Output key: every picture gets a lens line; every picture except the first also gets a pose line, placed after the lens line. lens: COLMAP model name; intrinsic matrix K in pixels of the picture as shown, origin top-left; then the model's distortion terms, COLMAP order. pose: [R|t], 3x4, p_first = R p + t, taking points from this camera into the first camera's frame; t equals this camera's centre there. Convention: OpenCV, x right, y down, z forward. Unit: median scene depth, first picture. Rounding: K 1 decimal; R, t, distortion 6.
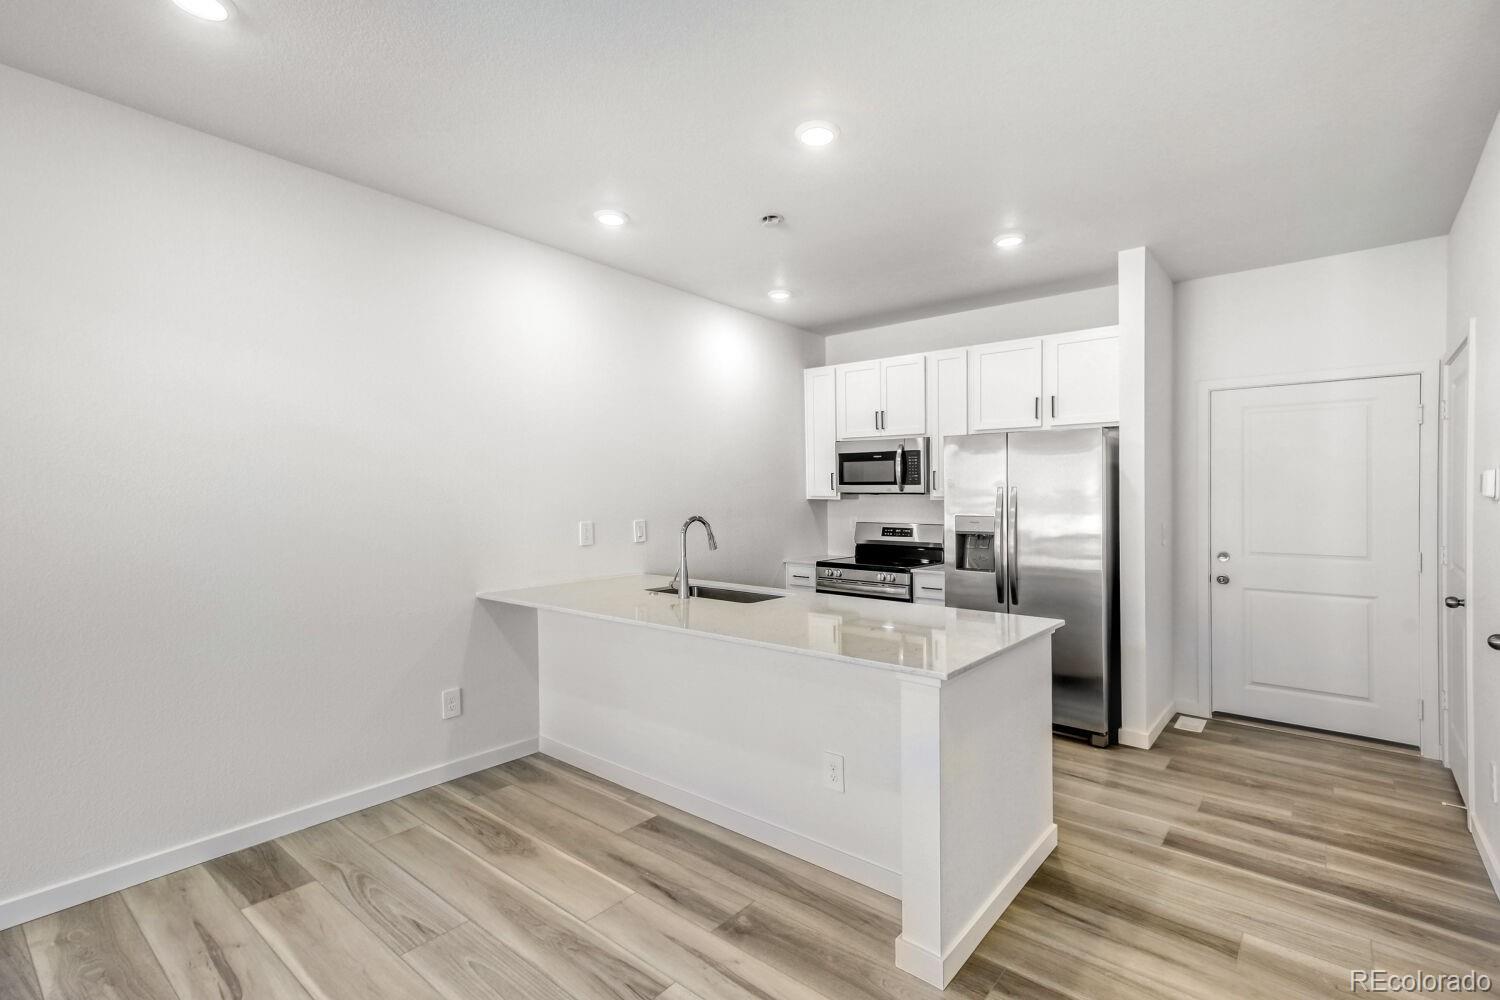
lens RADIAL K [[699.6, 0, 750.0], [0, 699.6, 500.0], [0, 0, 1]] dist [0.017329, -0.000242]
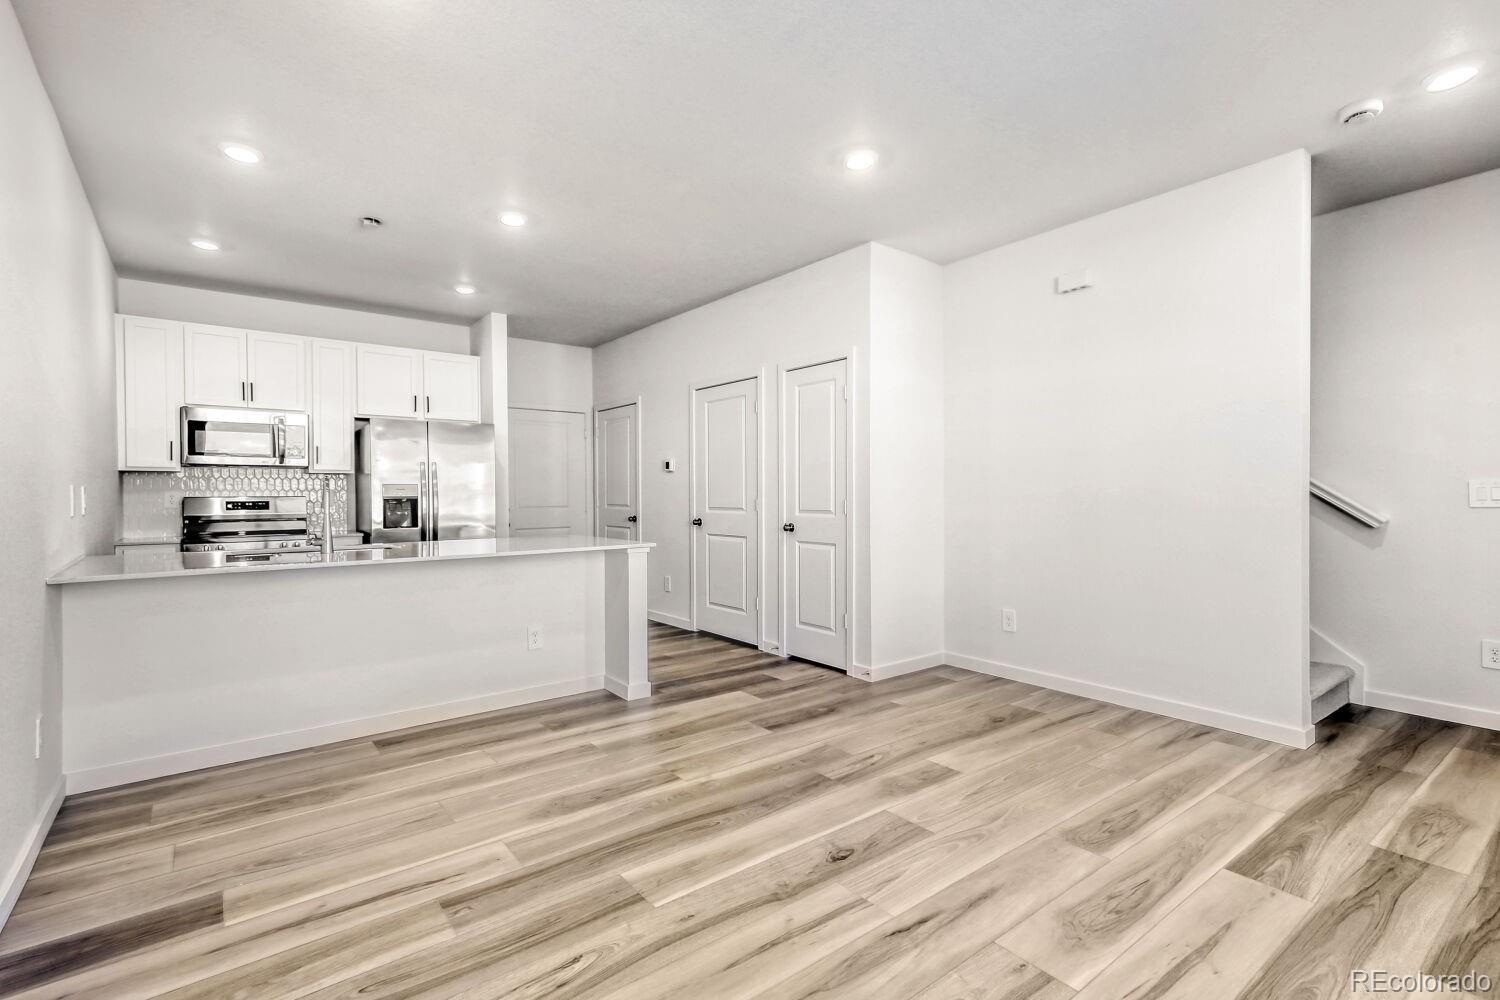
lens RADIAL K [[699.6, 0, 750.0], [0, 699.6, 500.0], [0, 0, 1]] dist [0.017329, -0.000242]
pose [[0.211926, -0.012774, 0.977202, -0.662284], [0.002253, 0.999918, 0.012582, 0.029341], [-0.977283, -0.000465, 0.211937, 0.100400]]
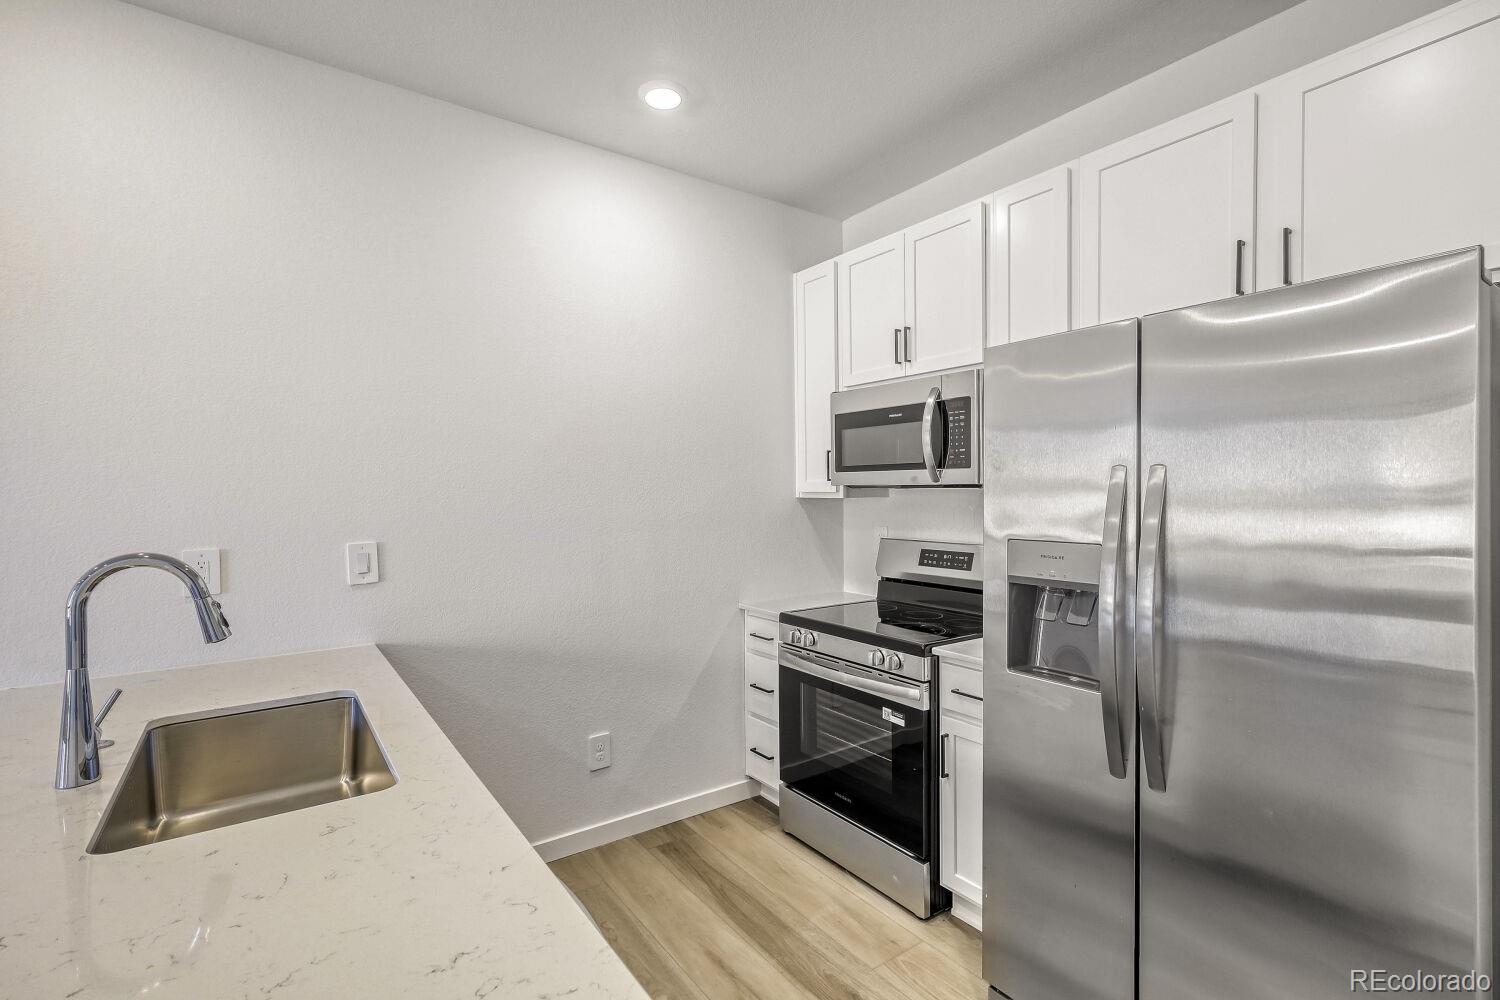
lens RADIAL K [[699.6, 0, 750.0], [0, 699.6, 500.0], [0, 0, 1]] dist [0.017329, -0.000242]
pose [[0.965828, -0.003698, -0.259156, 0.218306], [0.005984, 0.999950, 0.008033, -0.004176], [0.259114, -0.009309, 0.965802, 0.483532]]
